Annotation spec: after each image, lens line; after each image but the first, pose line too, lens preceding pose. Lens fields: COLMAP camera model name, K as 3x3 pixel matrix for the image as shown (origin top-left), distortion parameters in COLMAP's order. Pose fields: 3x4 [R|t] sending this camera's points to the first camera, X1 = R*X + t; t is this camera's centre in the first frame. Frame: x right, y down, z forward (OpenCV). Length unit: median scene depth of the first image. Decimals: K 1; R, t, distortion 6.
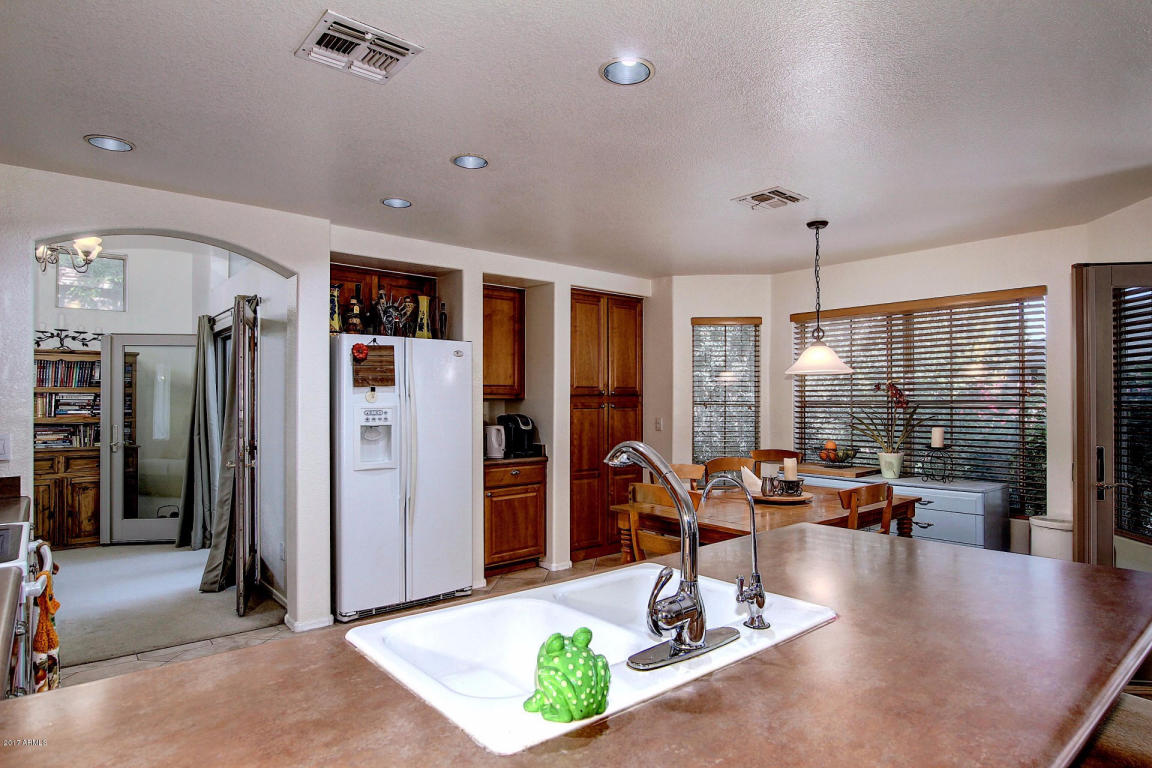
lens RADIAL K [[631.6, 0, 556.3], [0, 631.6, 391.3], [0, 0, 1]] dist [-0.026957, 0.004691]
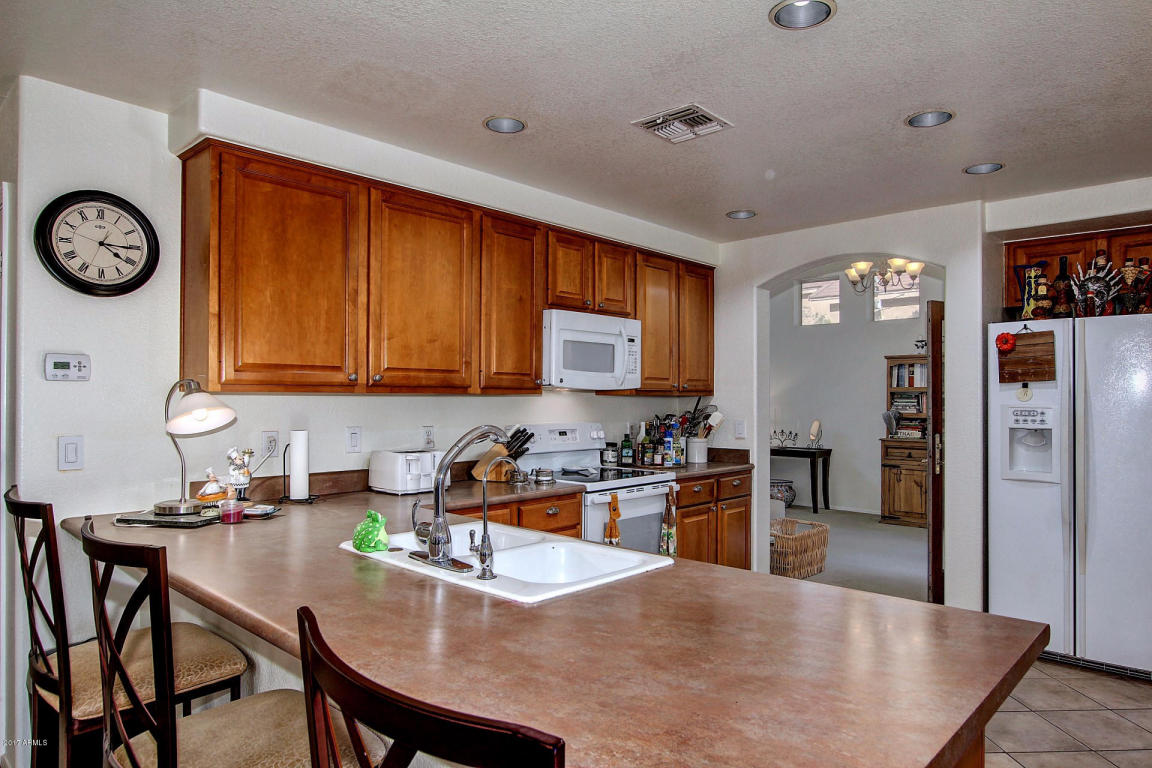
lens RADIAL K [[692.3, 0, 600.4], [0, 692.3, 395.6], [0, 0, 1]] dist [-0.028078, 0.006841]
pose [[0.153857, -0.003000, -0.988089, 0.391916], [0.012507, 0.999921, -0.001088, 0.003240], [0.988014, -0.012190, 0.153882, 0.215005]]
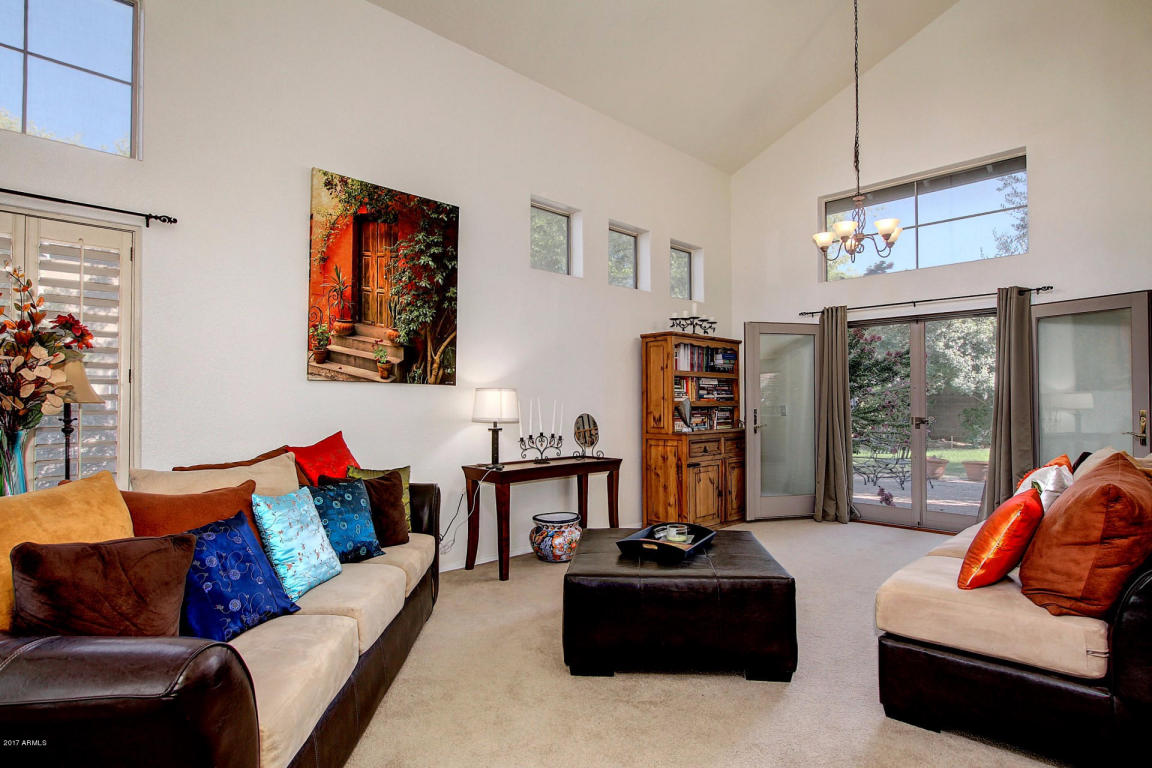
lens RADIAL K [[612.1, 0, 570.7], [0, 612.1, 391.9], [0, 0, 1]] dist [-0.028876, 0.004776]
pose [[0.996054, 0.001227, 0.088744, -1.265923], [-0.001263, 0.999999, 0.000356, 0.030383], [-0.088744, -0.000466, 0.996054, -0.003003]]
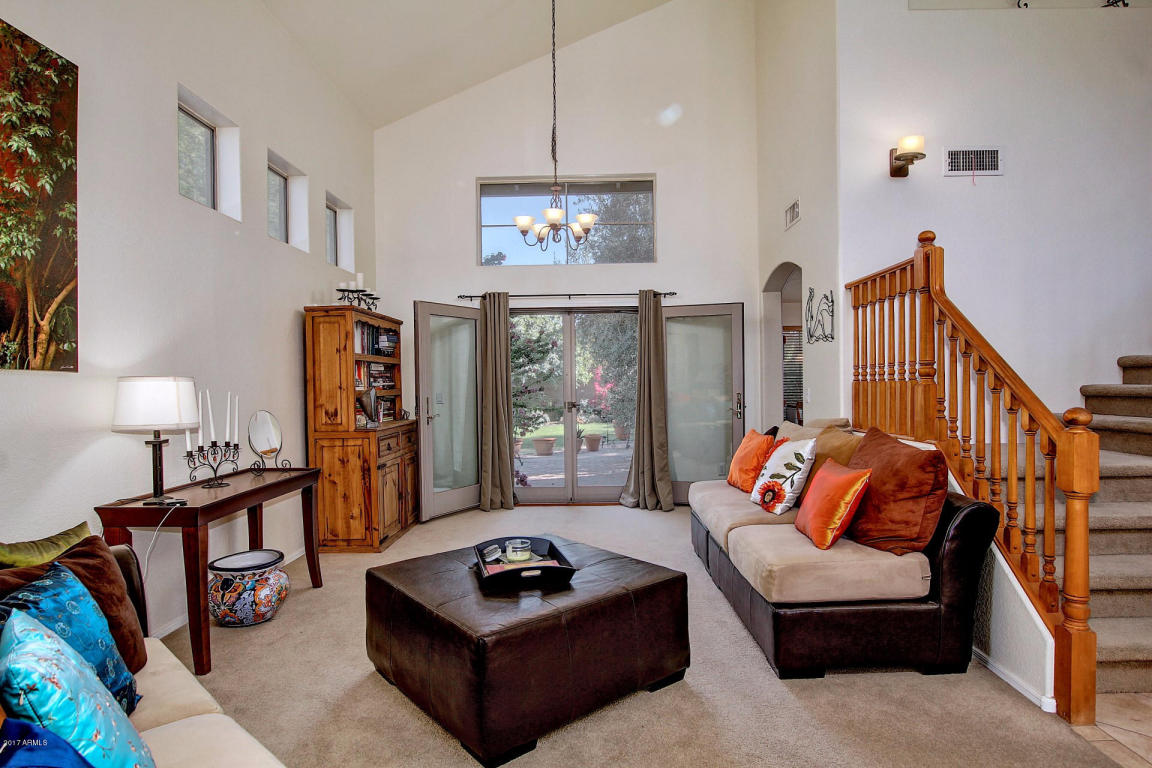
lens RADIAL K [[631.6, 0, 584.8], [0, 631.6, 392.5], [0, 0, 1]] dist [-0.026957, 0.004691]
pose [[0.642463, -0.020484, 0.766043, -1.474556], [0.001101, 0.999666, 0.025808, 0.025855], [-0.766316, -0.015737, 0.642271, 0.217678]]
